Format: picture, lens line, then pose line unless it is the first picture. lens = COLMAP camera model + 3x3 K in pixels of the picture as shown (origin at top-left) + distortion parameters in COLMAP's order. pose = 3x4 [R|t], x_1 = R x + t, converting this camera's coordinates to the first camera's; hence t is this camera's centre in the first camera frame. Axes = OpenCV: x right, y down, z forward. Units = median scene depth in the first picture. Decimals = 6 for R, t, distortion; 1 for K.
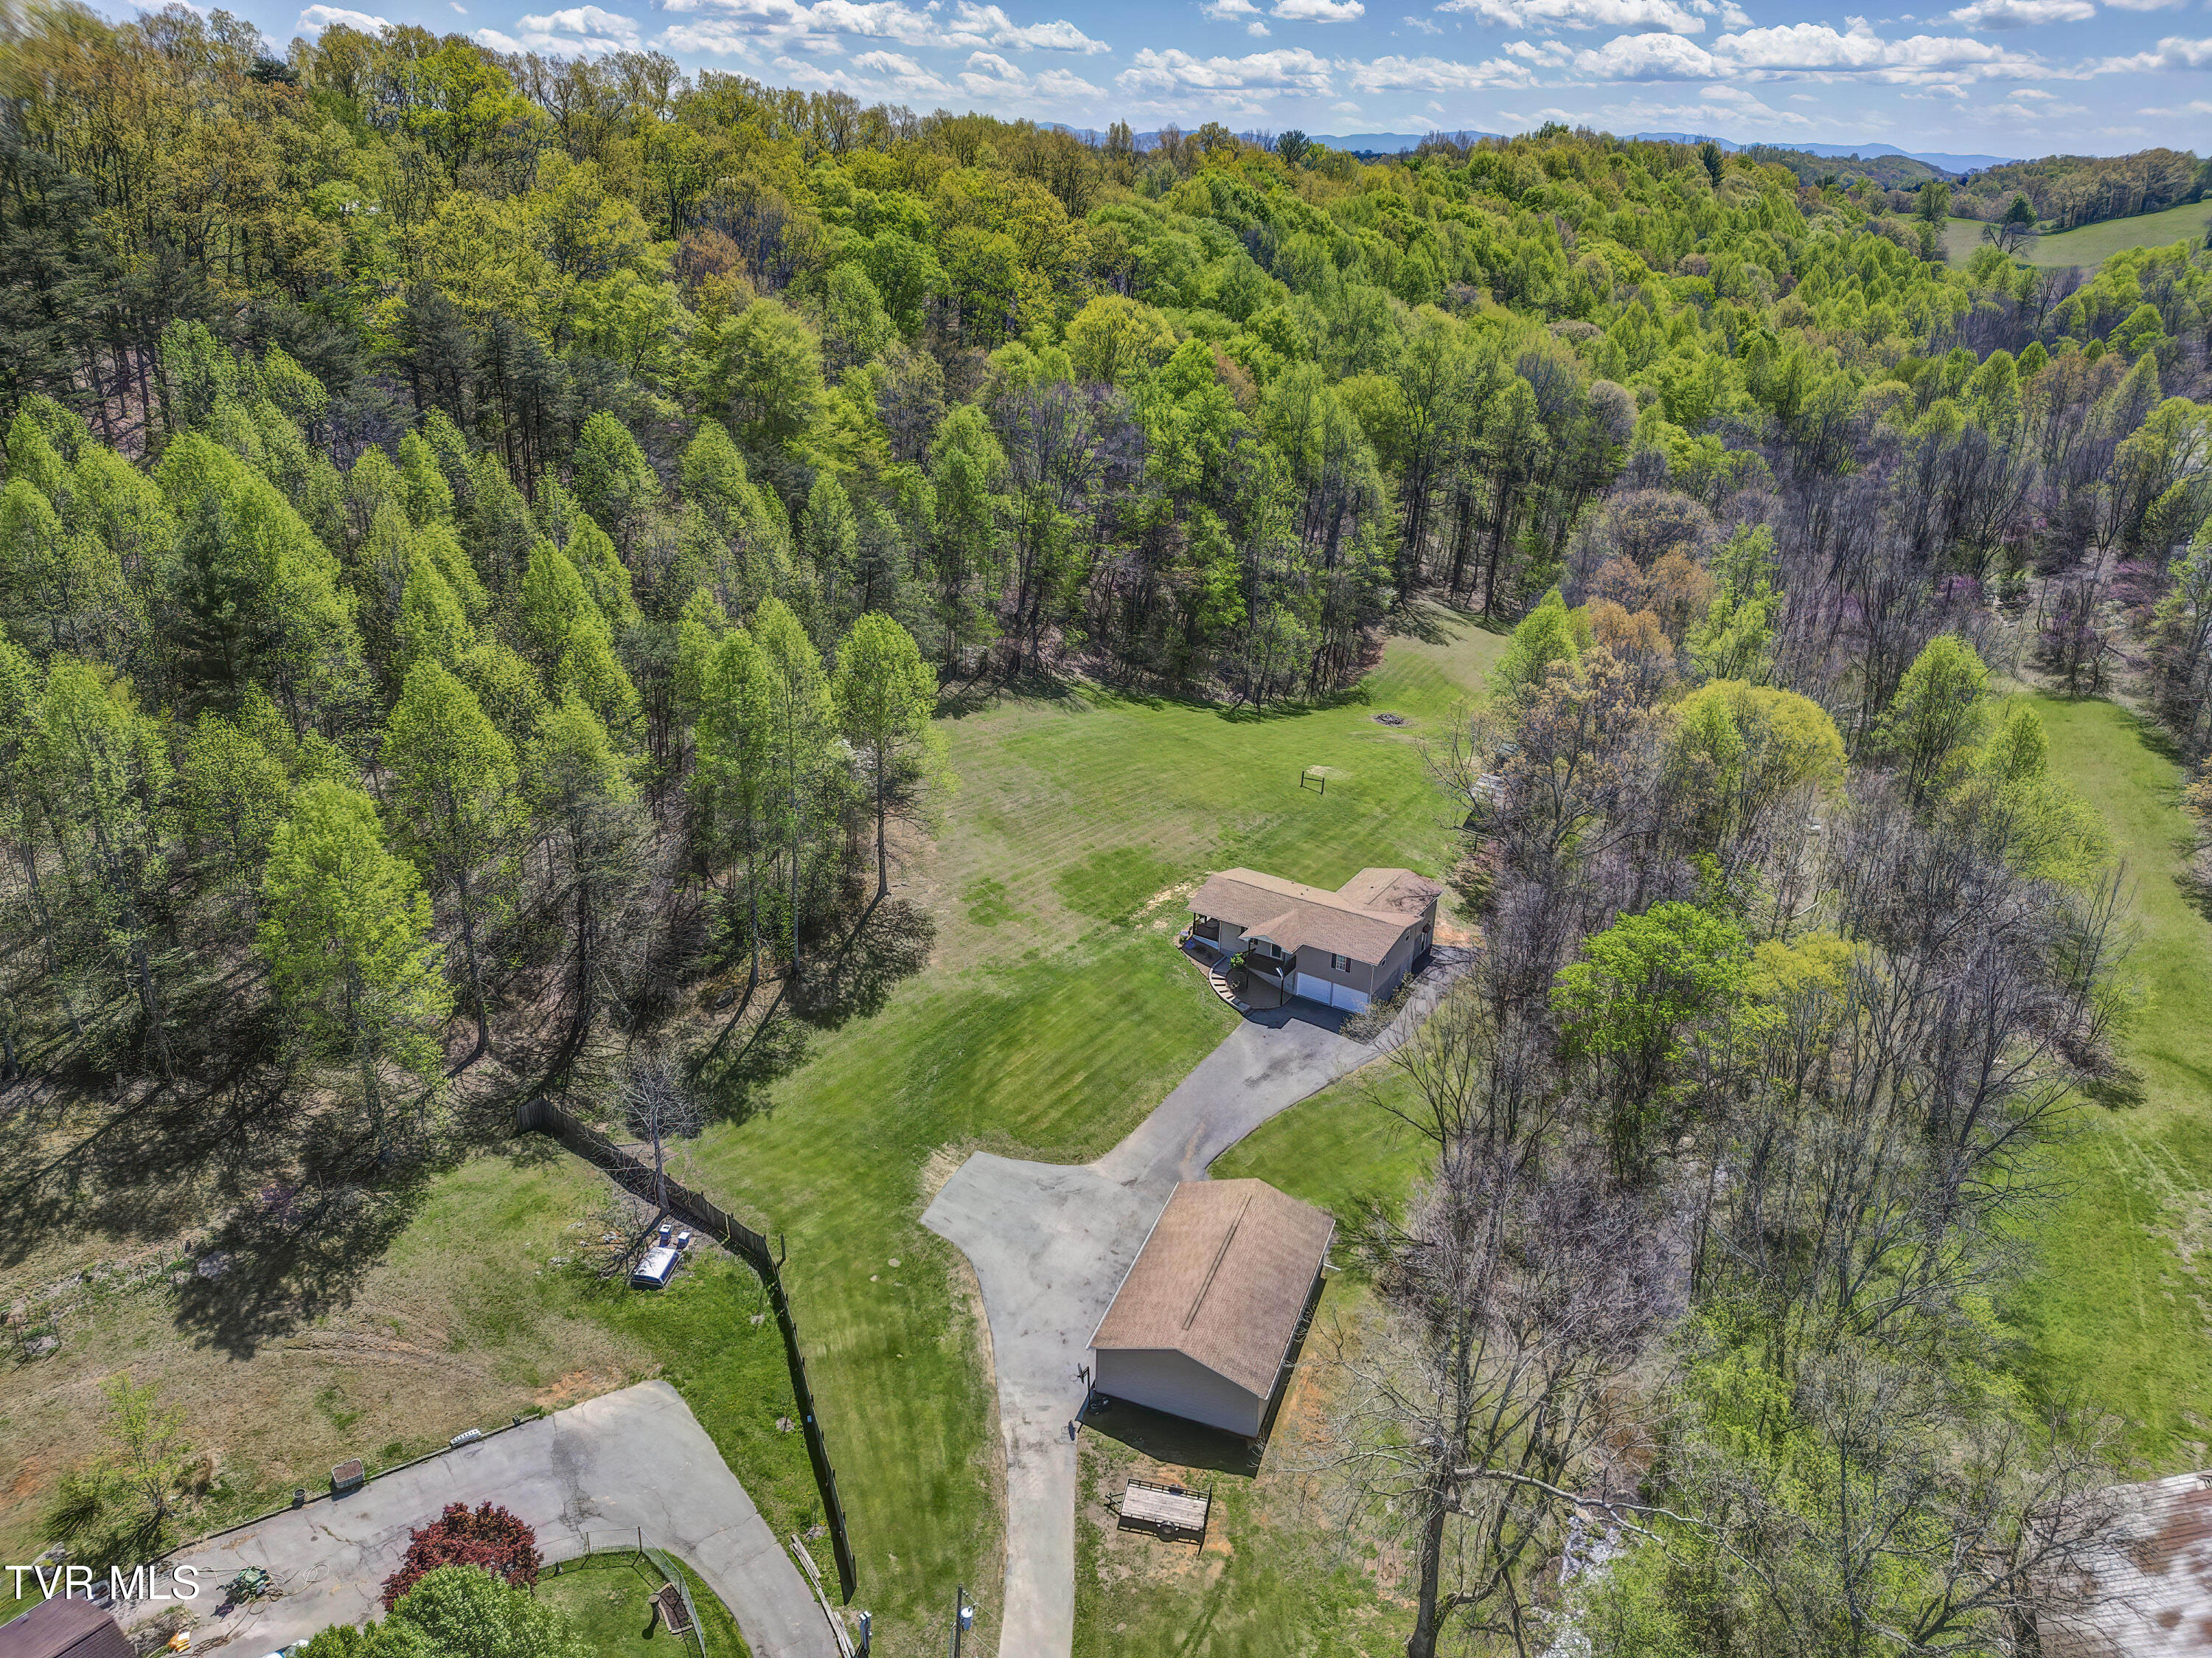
lens RADIAL K [[1505.1, 0, 1106.0], [0, 1505.1, 829.0], [0, 0, 1]] dist [0.086418, -0.091826]
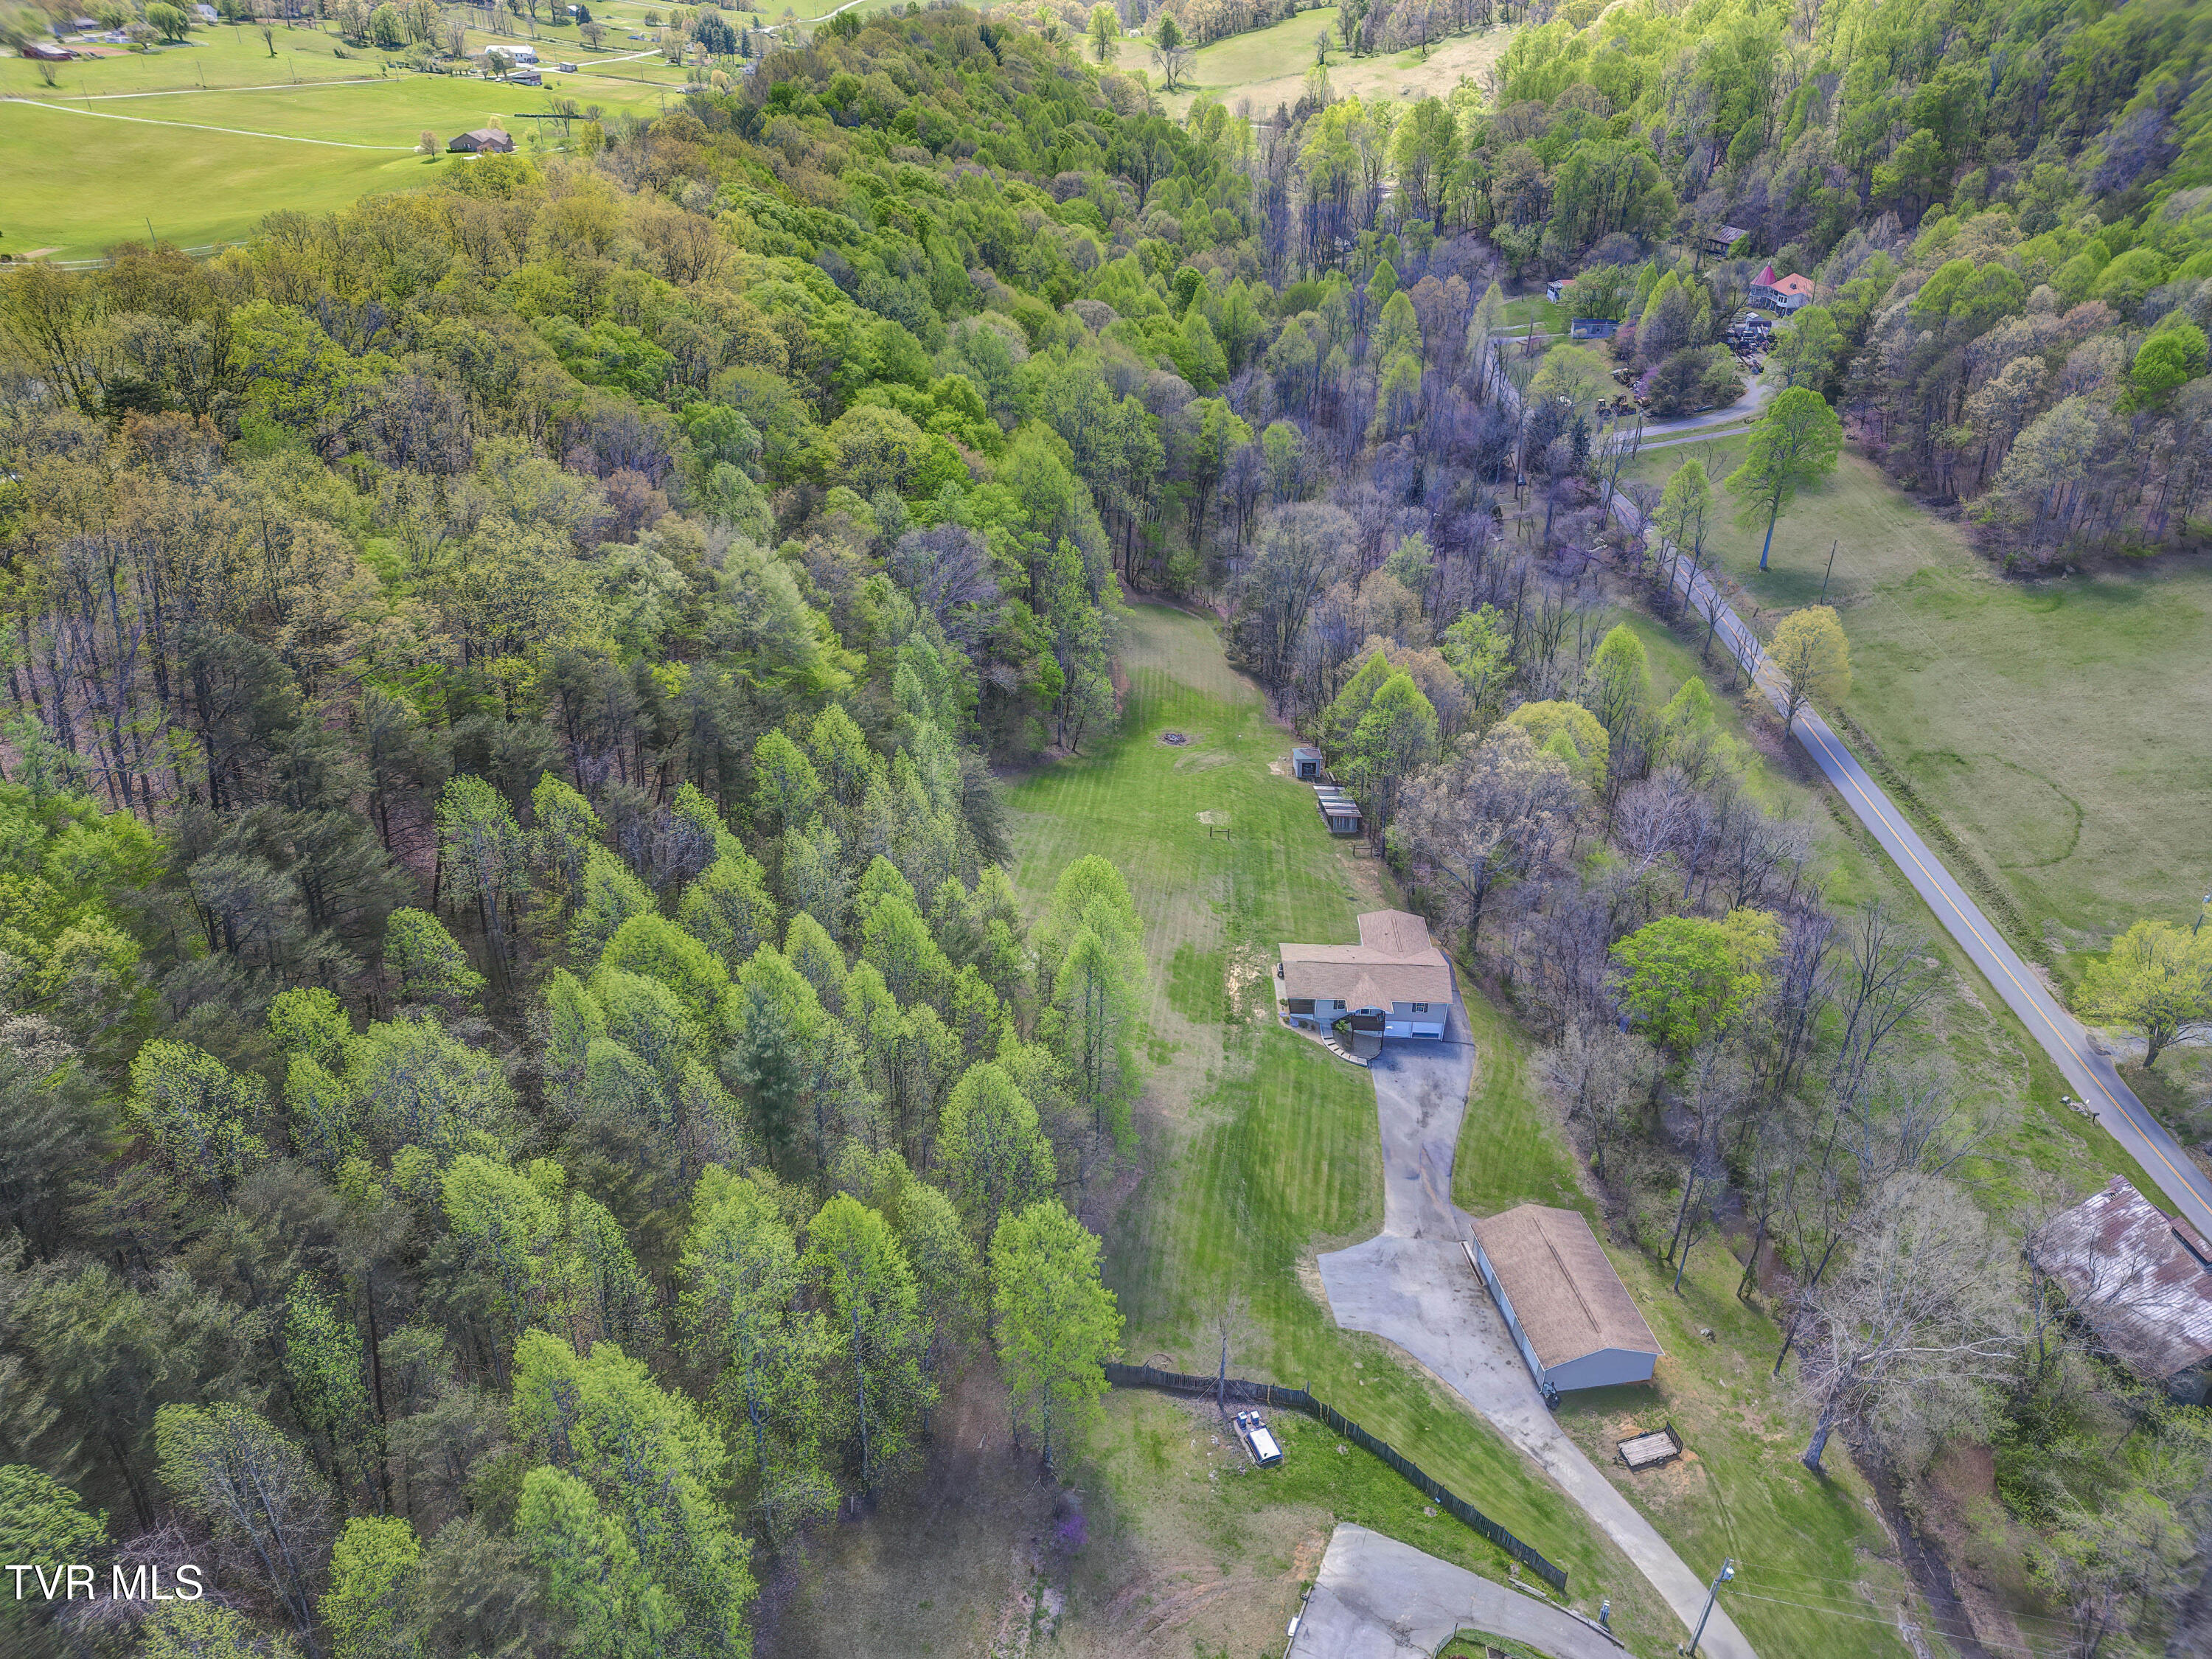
lens RADIAL K [[1504.9, 0, 1106.0], [0, 1504.9, 829.5], [0, 0, 1]] dist [0.086418, -0.091826]
pose [[0.867348, -0.263677, 0.422115, -0.862090], [0.210889, 0.962934, 0.168177, -0.490411], [-0.450813, -0.056848, 0.890806, -0.073715]]
